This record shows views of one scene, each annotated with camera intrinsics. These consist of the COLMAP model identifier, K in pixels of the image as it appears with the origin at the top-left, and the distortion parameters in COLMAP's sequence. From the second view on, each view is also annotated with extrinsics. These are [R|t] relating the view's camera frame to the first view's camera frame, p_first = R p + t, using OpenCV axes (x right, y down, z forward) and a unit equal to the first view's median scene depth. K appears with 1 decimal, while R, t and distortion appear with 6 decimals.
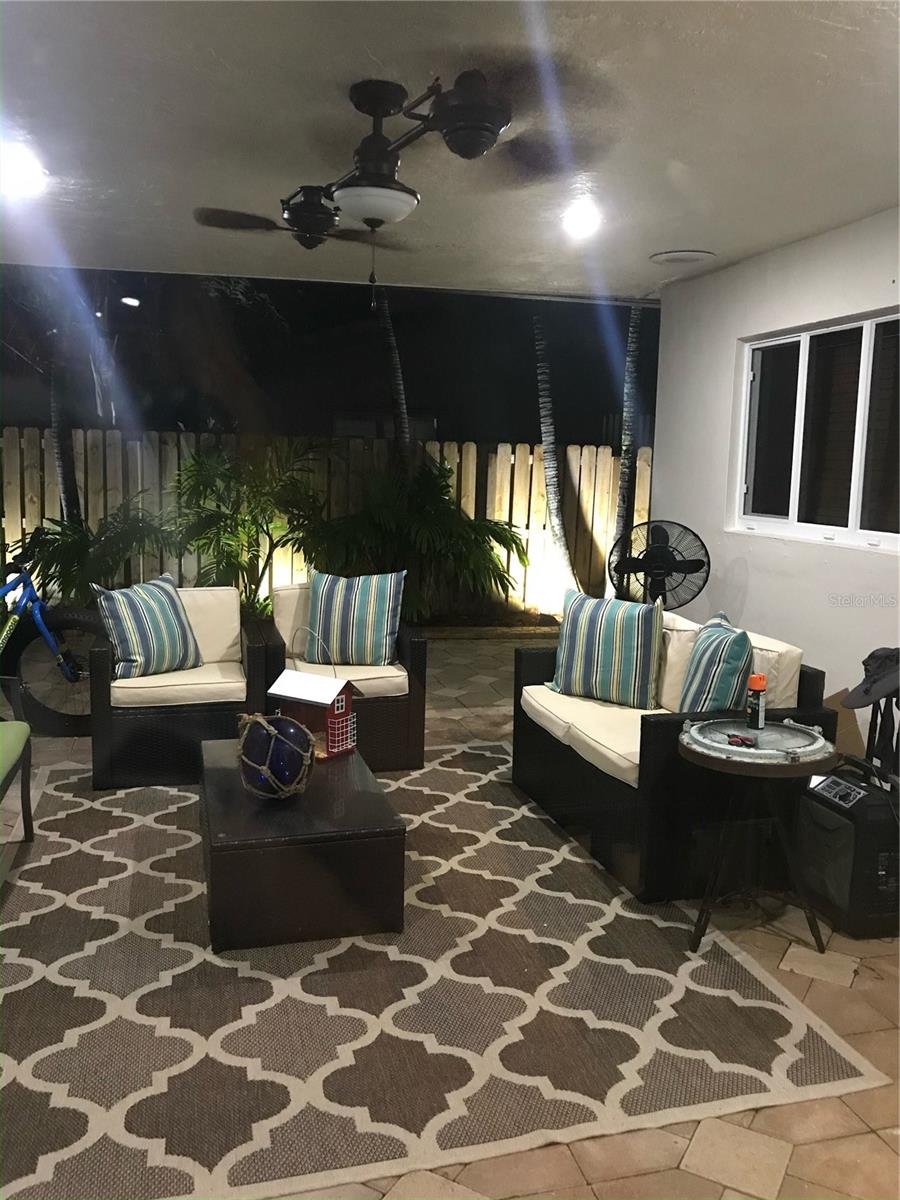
lens RADIAL K [[985.5, 0, 456.7], [0, 985.5, 596.7], [0, 0, 1]] dist [0.044290, -0.048083]
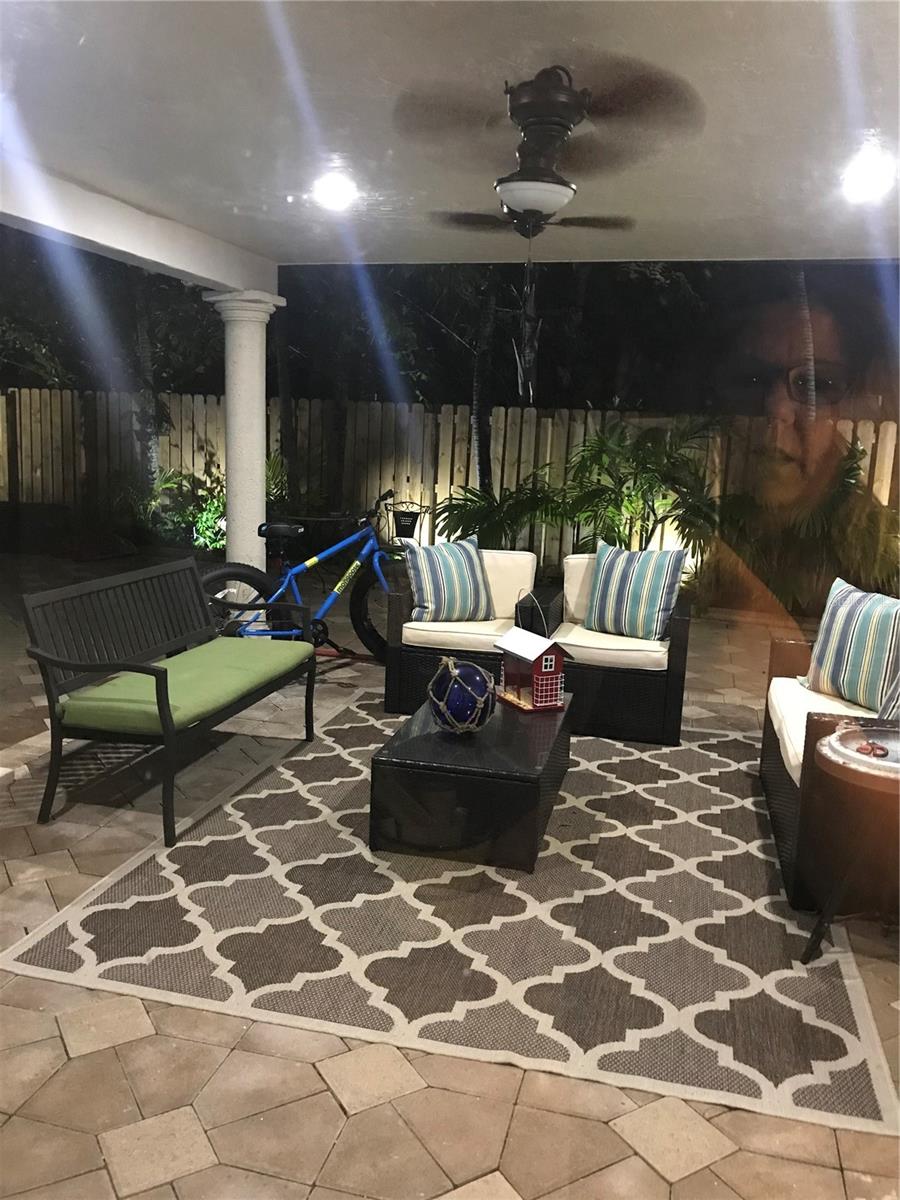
lens RADIAL K [[985.5, 0, 448.3], [0, 985.5, 589.0], [0, 0, 1]] dist [0.044290, -0.048083]
pose [[0.875529, 0.094341, -0.473865, 0.325444], [-0.087856, 0.995487, 0.035866, -0.000247], [0.475110, 0.010230, 0.879867, 0.005041]]
